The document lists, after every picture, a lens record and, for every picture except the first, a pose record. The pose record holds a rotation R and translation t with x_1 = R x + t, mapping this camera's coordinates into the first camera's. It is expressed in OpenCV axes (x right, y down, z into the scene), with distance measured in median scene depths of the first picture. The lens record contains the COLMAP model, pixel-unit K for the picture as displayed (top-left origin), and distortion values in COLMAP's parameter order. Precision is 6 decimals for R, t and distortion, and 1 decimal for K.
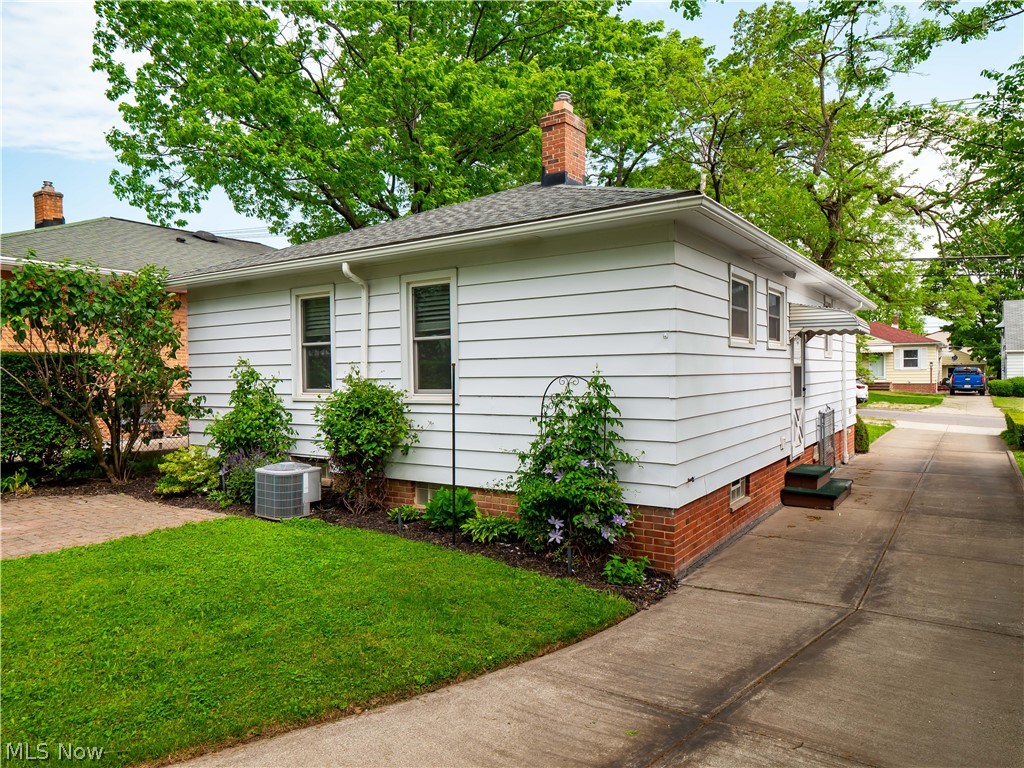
lens RADIAL K [[689.4, 0, 512.8], [0, 689.4, 380.4], [0, 0, 1]] dist [0.012384, 0.003212]
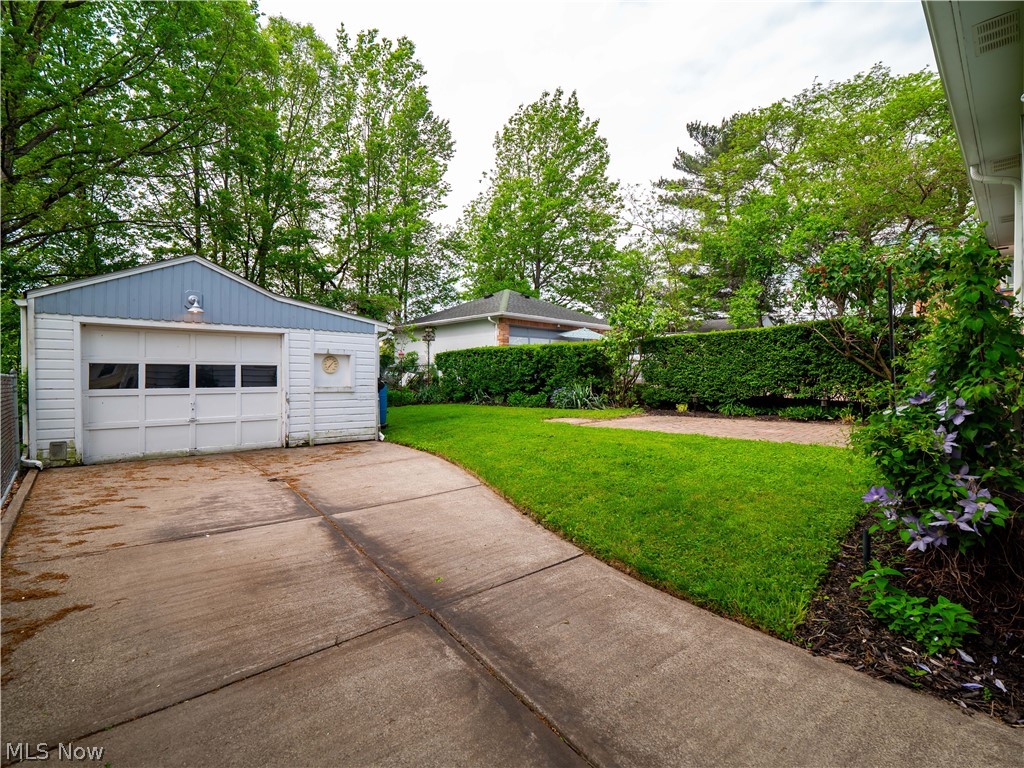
lens RADIAL K [[498.6, 0, 514.1], [0, 498.6, 381.4], [0, 0, 1]] dist [0.004767, -0.002350]
pose [[-0.197687, 0.015484, -0.980143, 0.719559], [-0.013017, 0.999746, 0.018420, 0.131742], [0.980179, 0.016400, -0.197435, 0.979498]]
